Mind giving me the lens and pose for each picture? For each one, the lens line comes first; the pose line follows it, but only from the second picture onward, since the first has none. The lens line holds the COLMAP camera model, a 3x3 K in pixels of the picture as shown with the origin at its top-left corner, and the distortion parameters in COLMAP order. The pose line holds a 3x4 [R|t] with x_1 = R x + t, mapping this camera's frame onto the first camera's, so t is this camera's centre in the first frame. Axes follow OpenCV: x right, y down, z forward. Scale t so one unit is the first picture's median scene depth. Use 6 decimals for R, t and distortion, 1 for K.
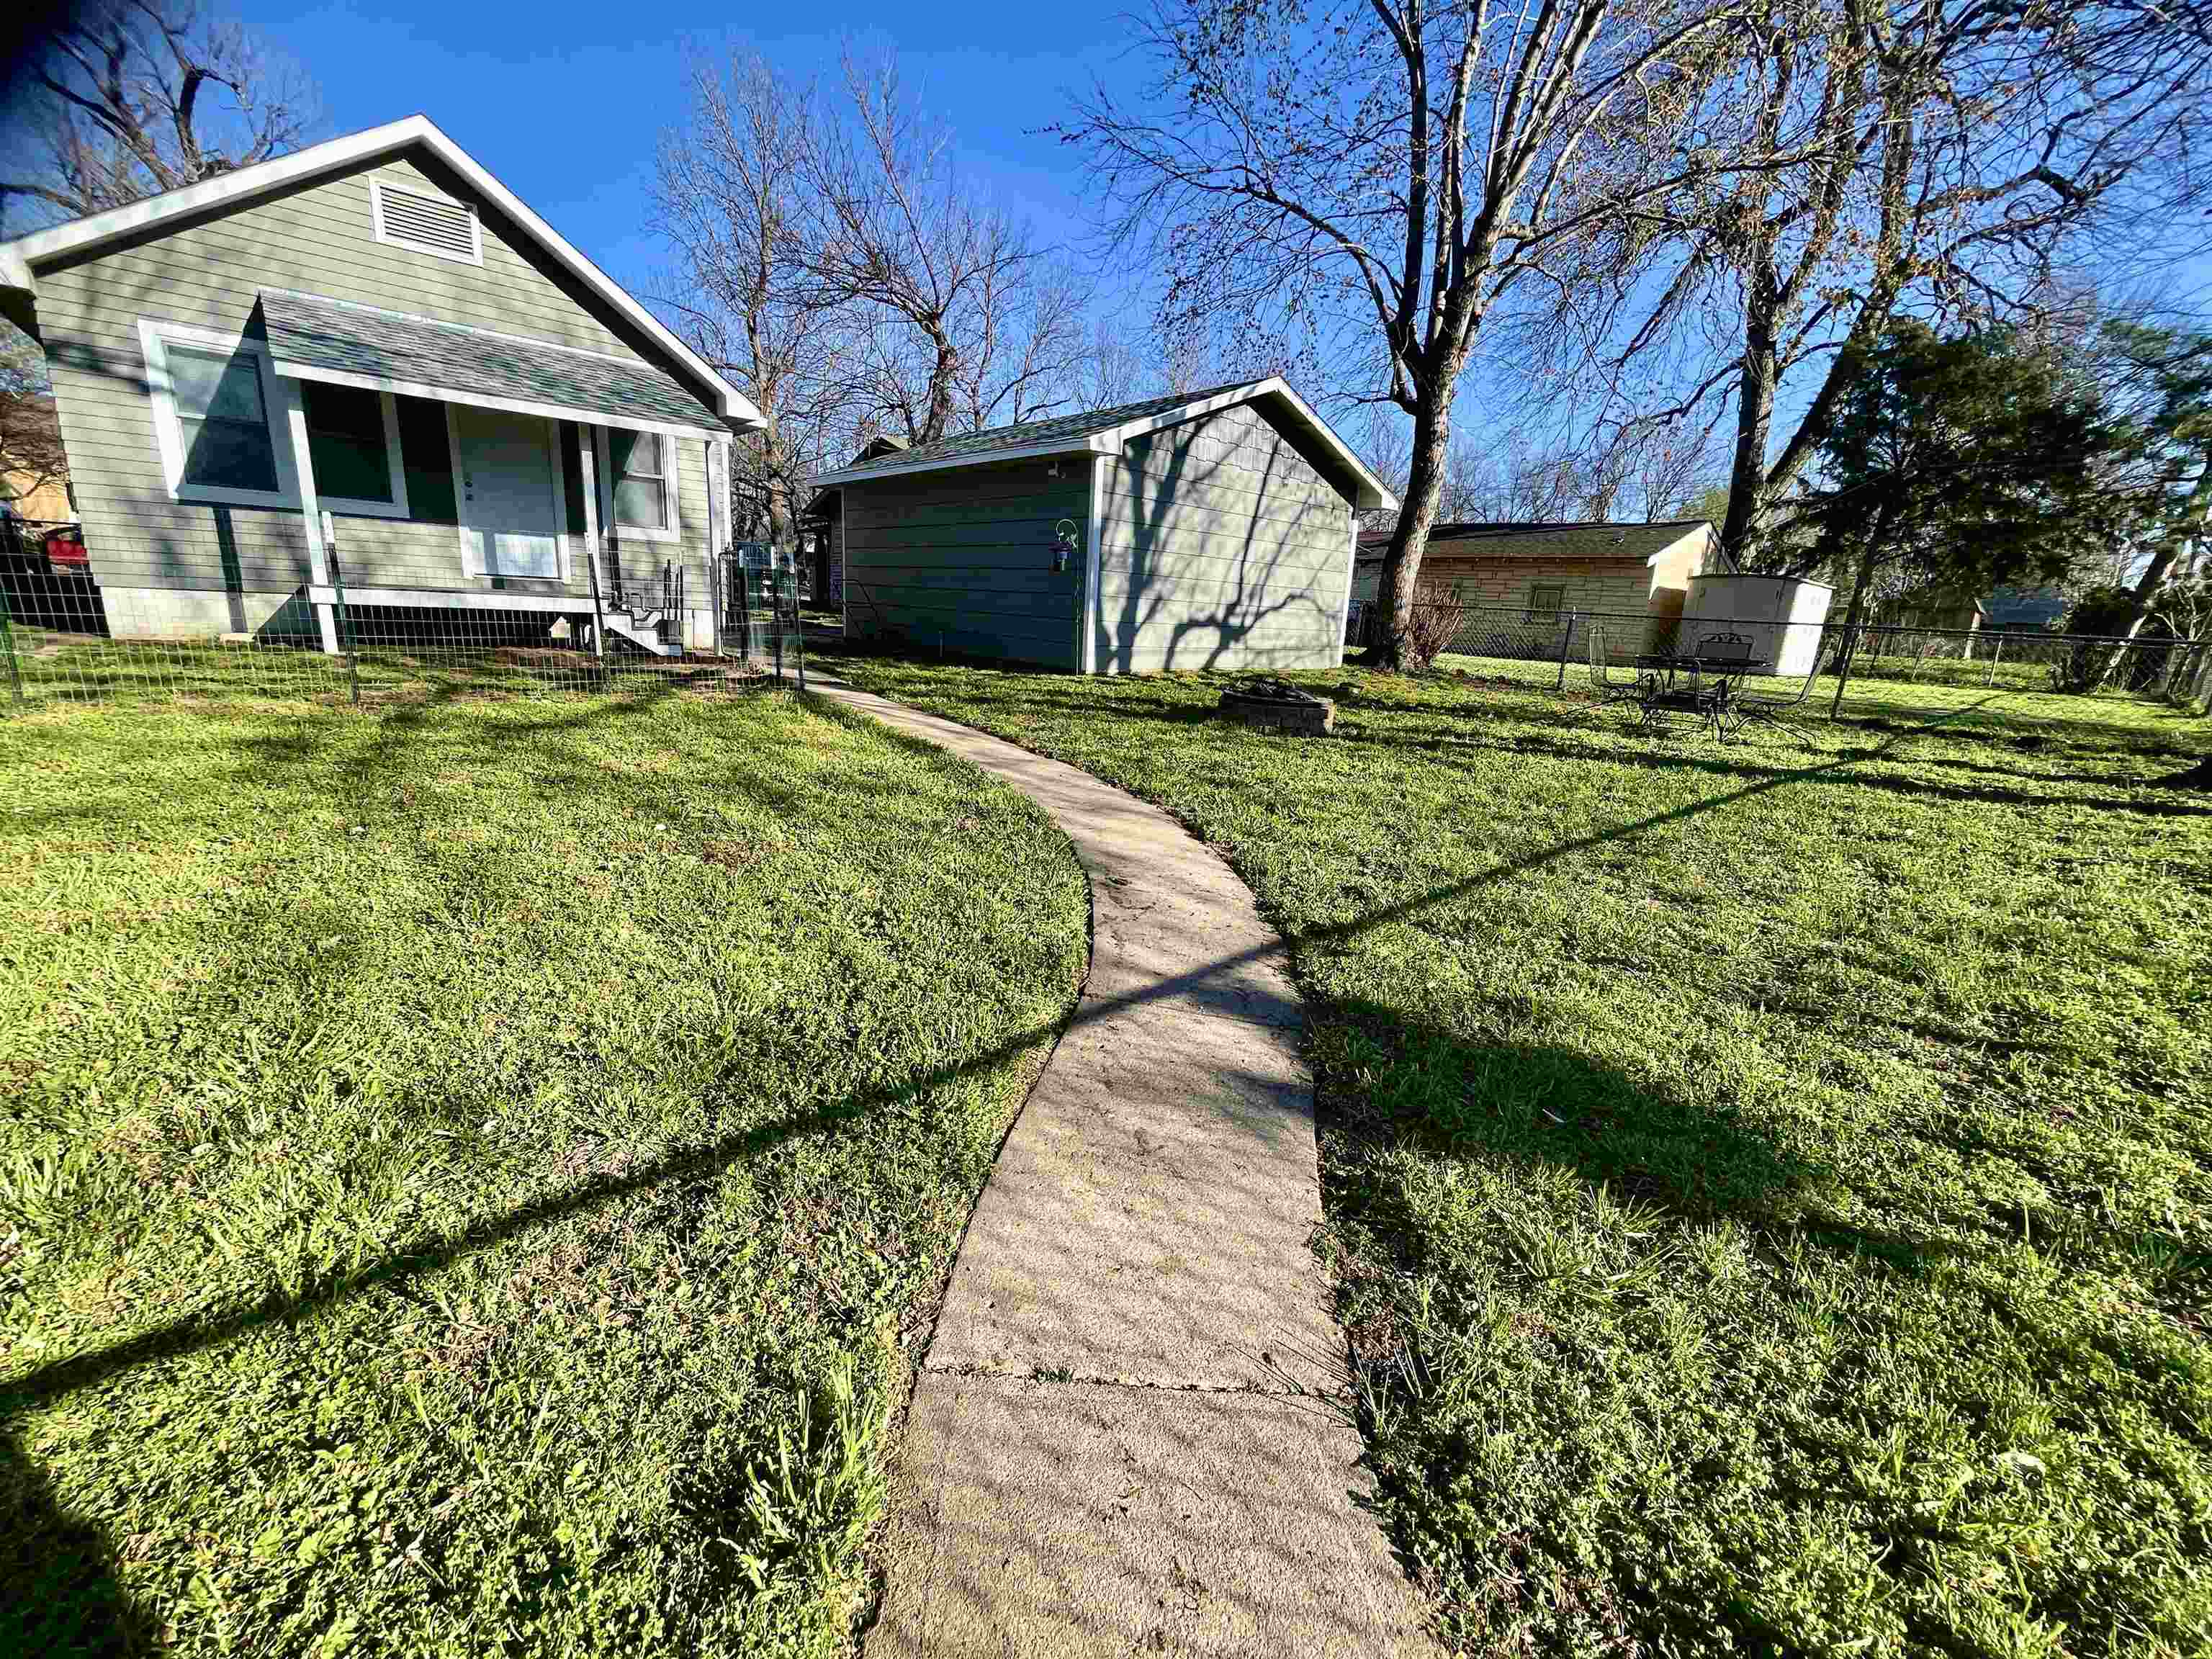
lens RADIAL K [[895.2, 0, 1105.4], [0, 895.2, 819.5], [0, 0, 1]] dist [-0.000556, -0.000175]
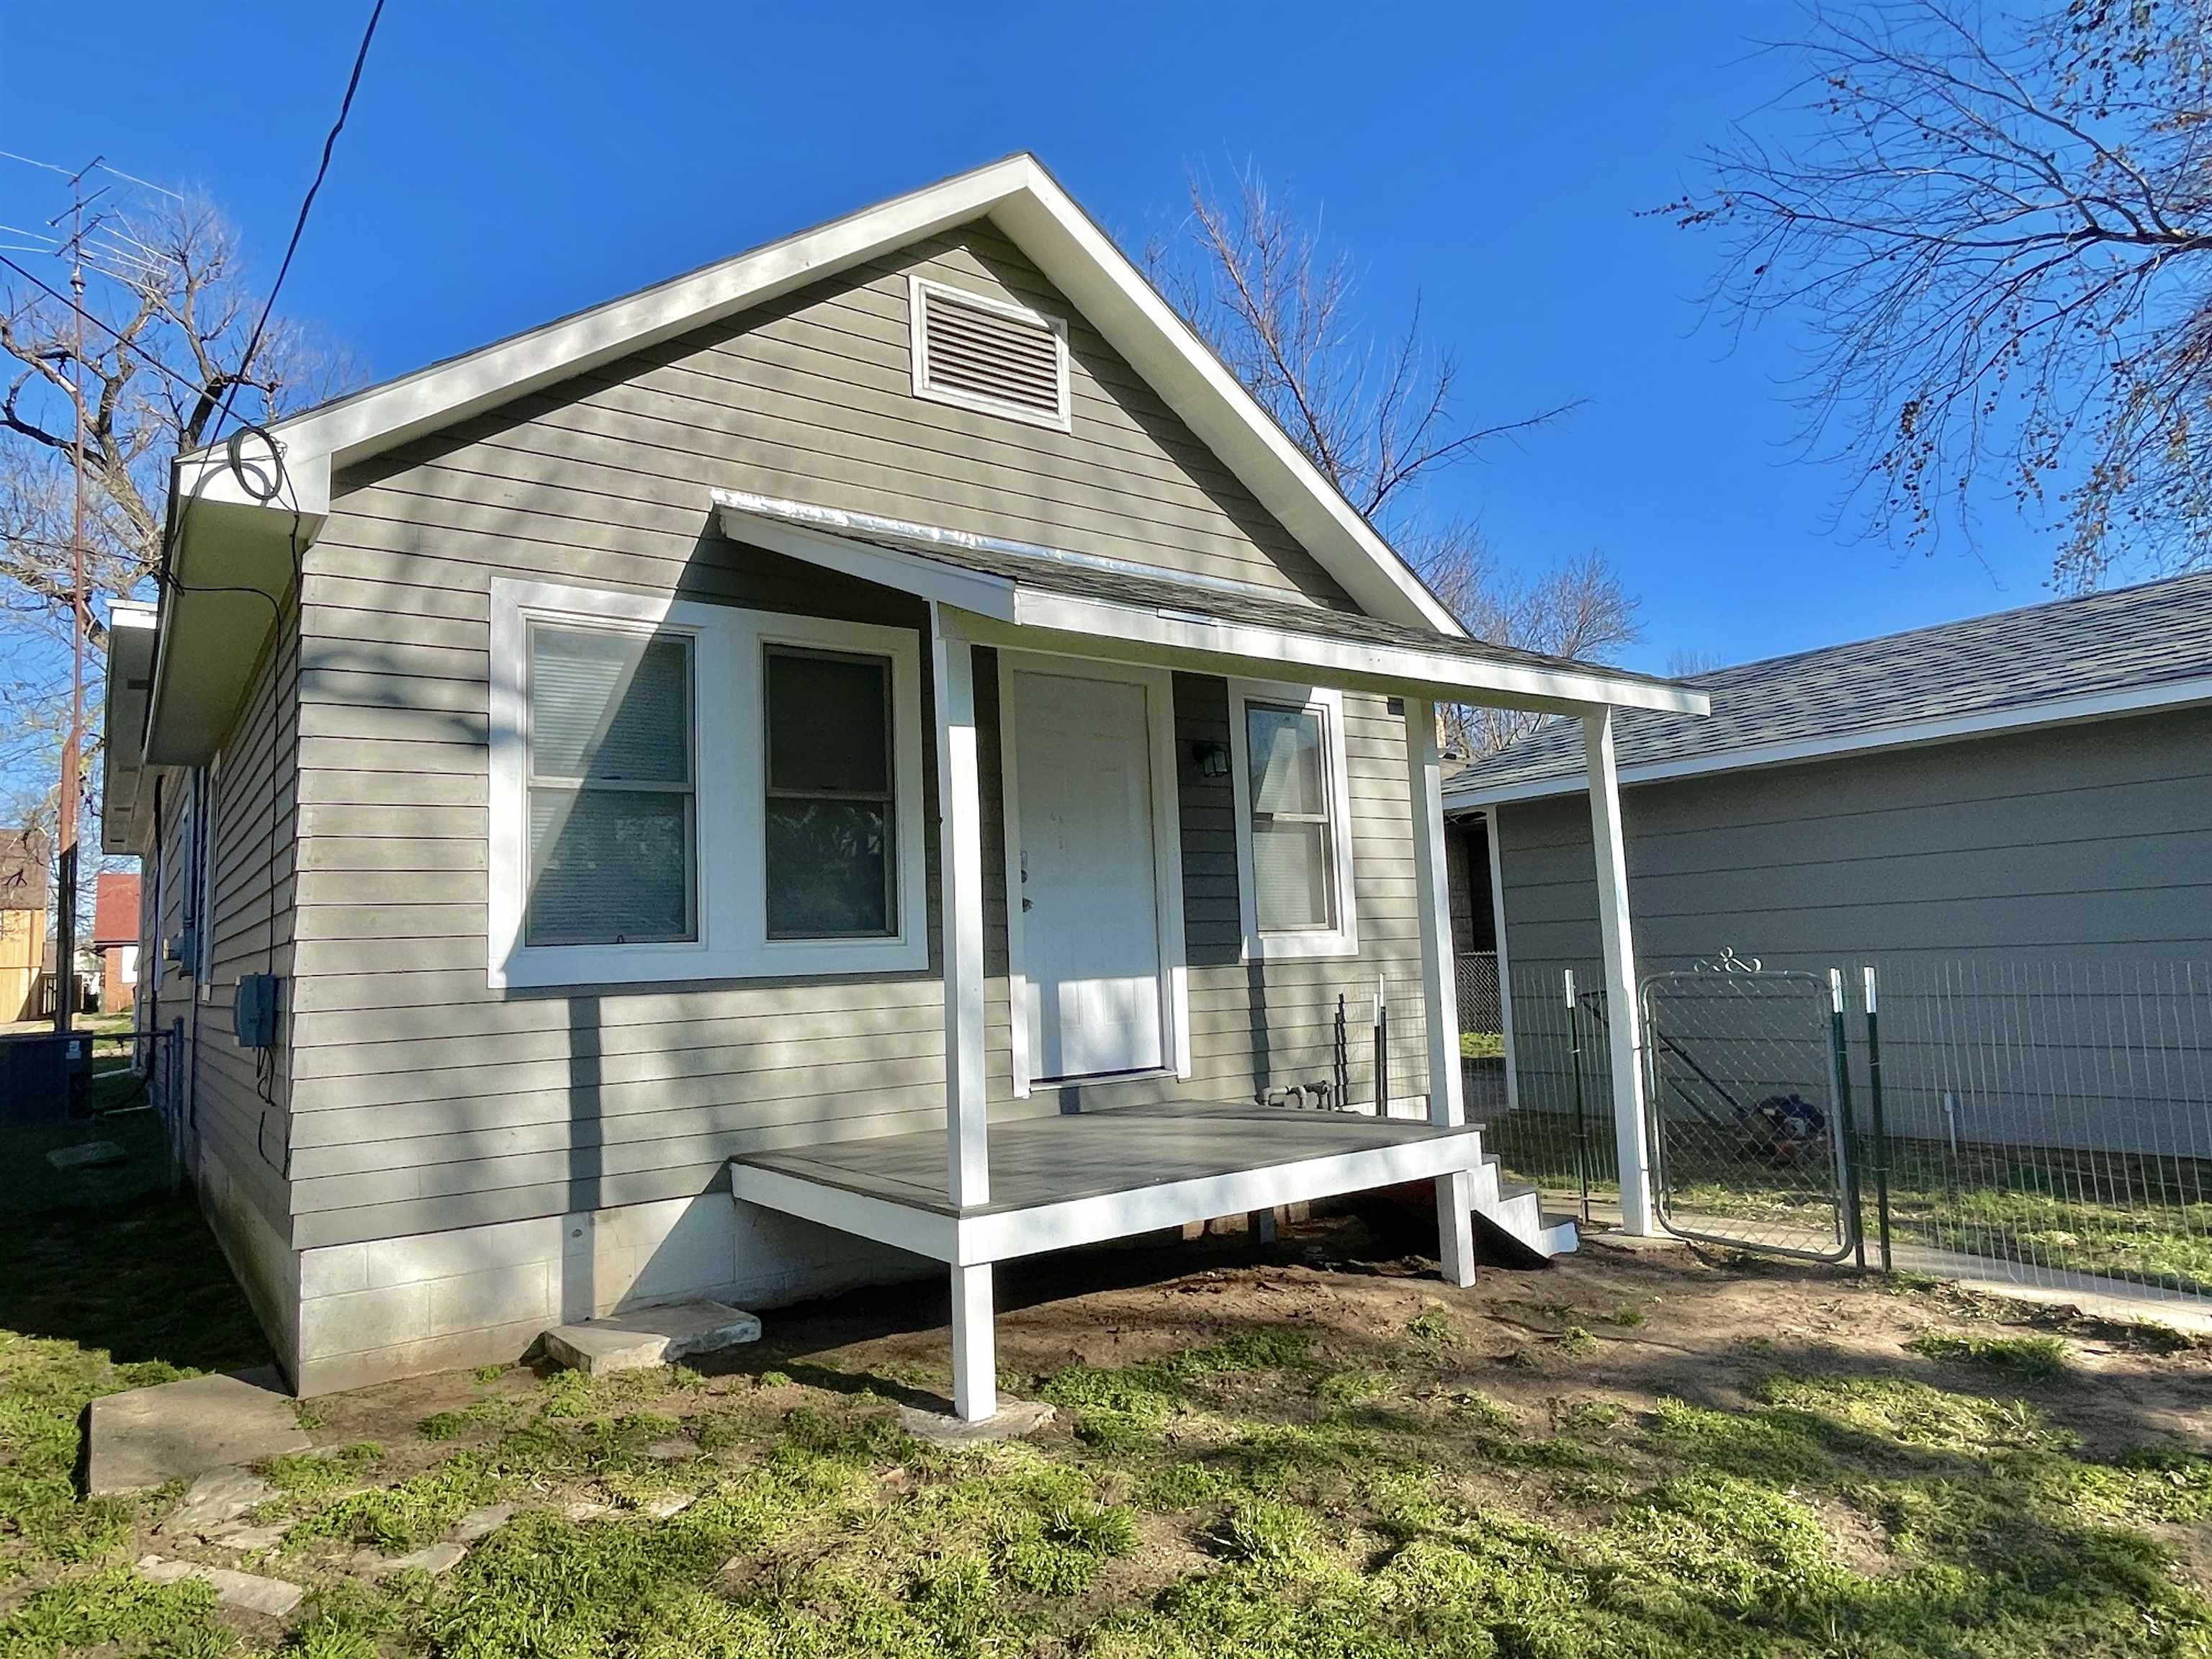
lens RADIAL K [[1347.1, 0, 1106.9], [0, 1347.1, 836.1], [0, 0, 1]] dist [-0.000905, 0.000988]
pose [[0.991654, -0.111292, -0.065092, -0.705700], [0.083542, 0.939194, -0.333069, -0.196314], [0.098202, 0.324851, 0.940653, 0.436707]]
